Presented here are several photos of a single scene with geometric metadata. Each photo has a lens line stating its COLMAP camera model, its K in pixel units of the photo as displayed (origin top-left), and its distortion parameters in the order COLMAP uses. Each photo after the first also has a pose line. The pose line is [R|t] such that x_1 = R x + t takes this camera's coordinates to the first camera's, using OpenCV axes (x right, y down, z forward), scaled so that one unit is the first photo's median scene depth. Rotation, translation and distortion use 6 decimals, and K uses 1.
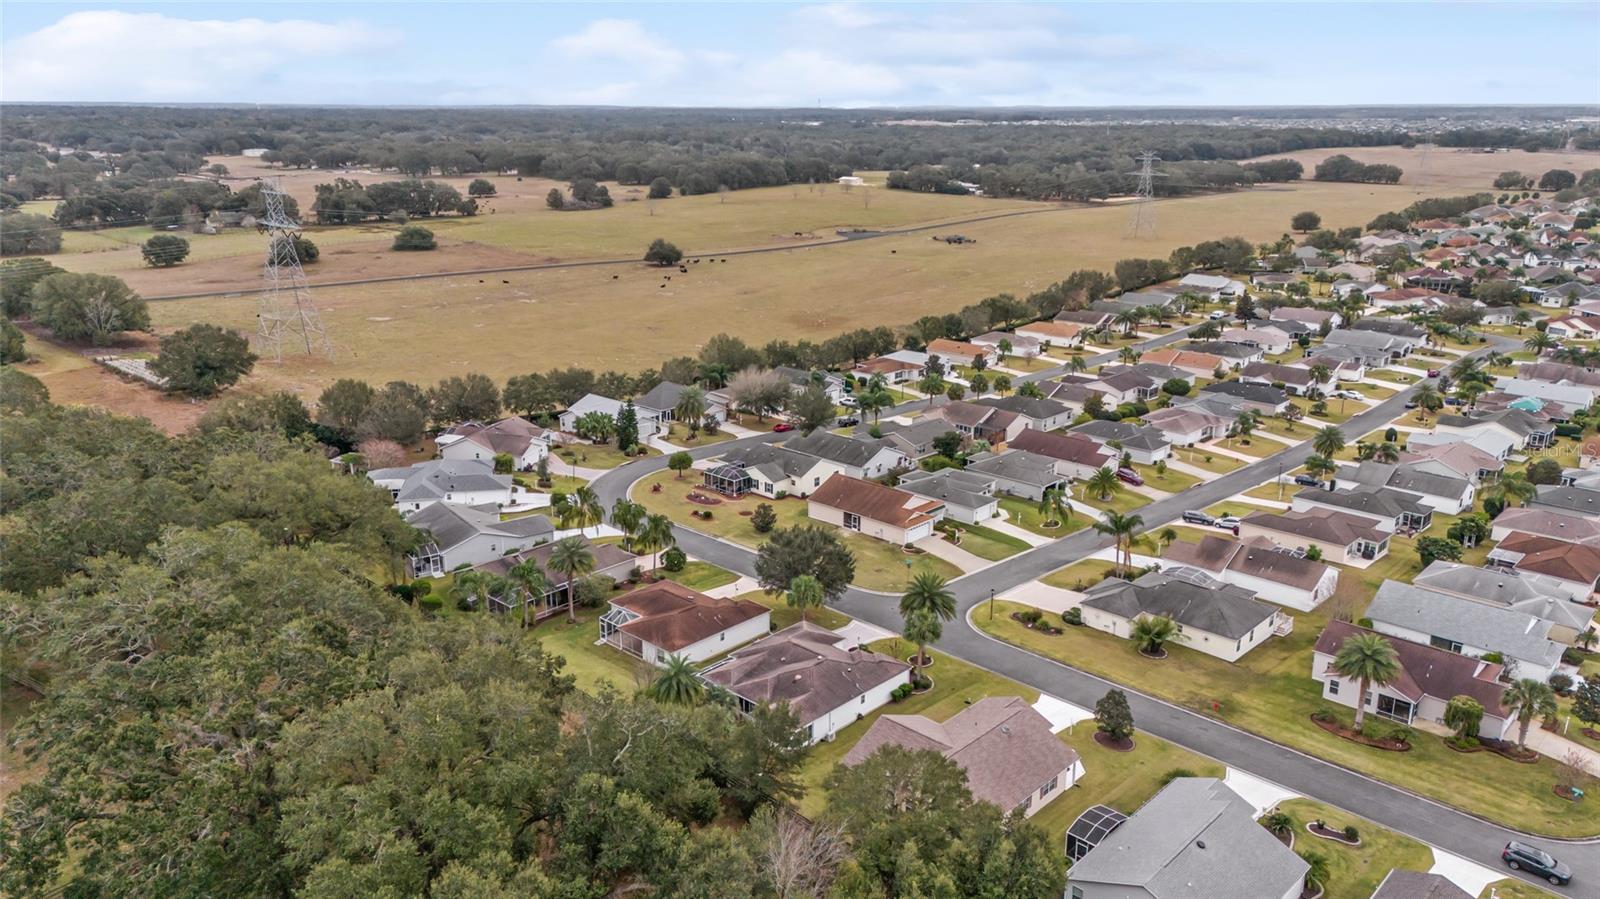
lens RADIAL K [[1176.7, 0, 800.0], [0, 1176.7, 449.5], [0, 0, 1]] dist [0.063948, -0.050598]
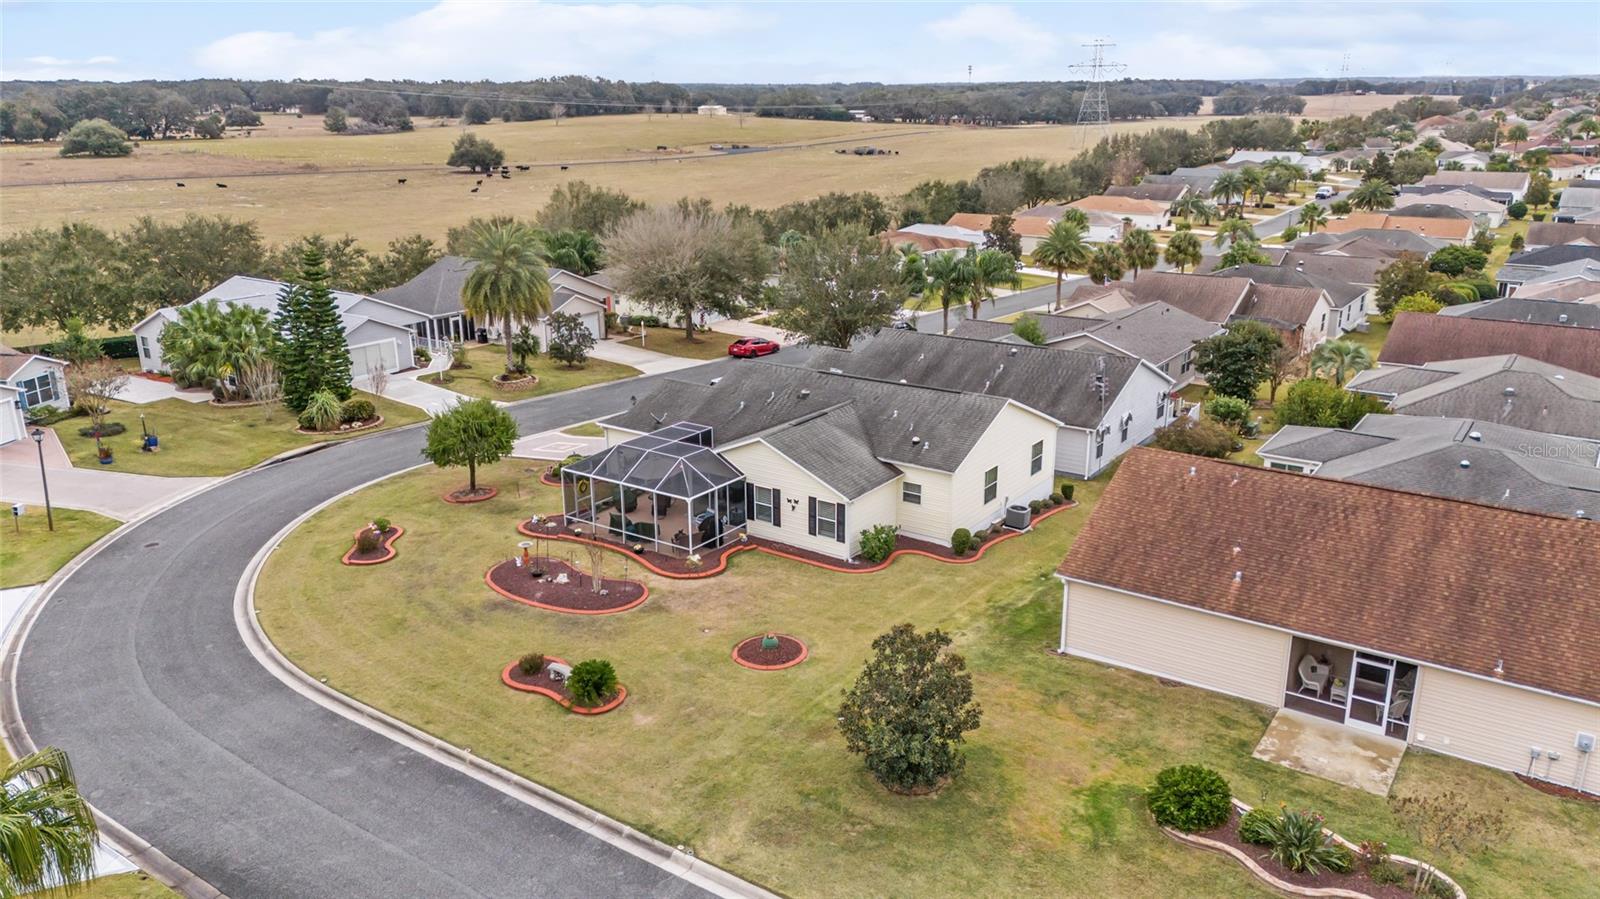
lens RADIAL K [[1176.7, 0, 800.0], [0, 1176.7, 449.5], [0, 0, 1]] dist [0.063948, -0.050598]
pose [[0.990753, -0.048269, 0.126802, -0.053197], [0.046645, 0.998787, 0.015747, 0.011314], [-0.127409, -0.009686, 0.991803, 0.631159]]
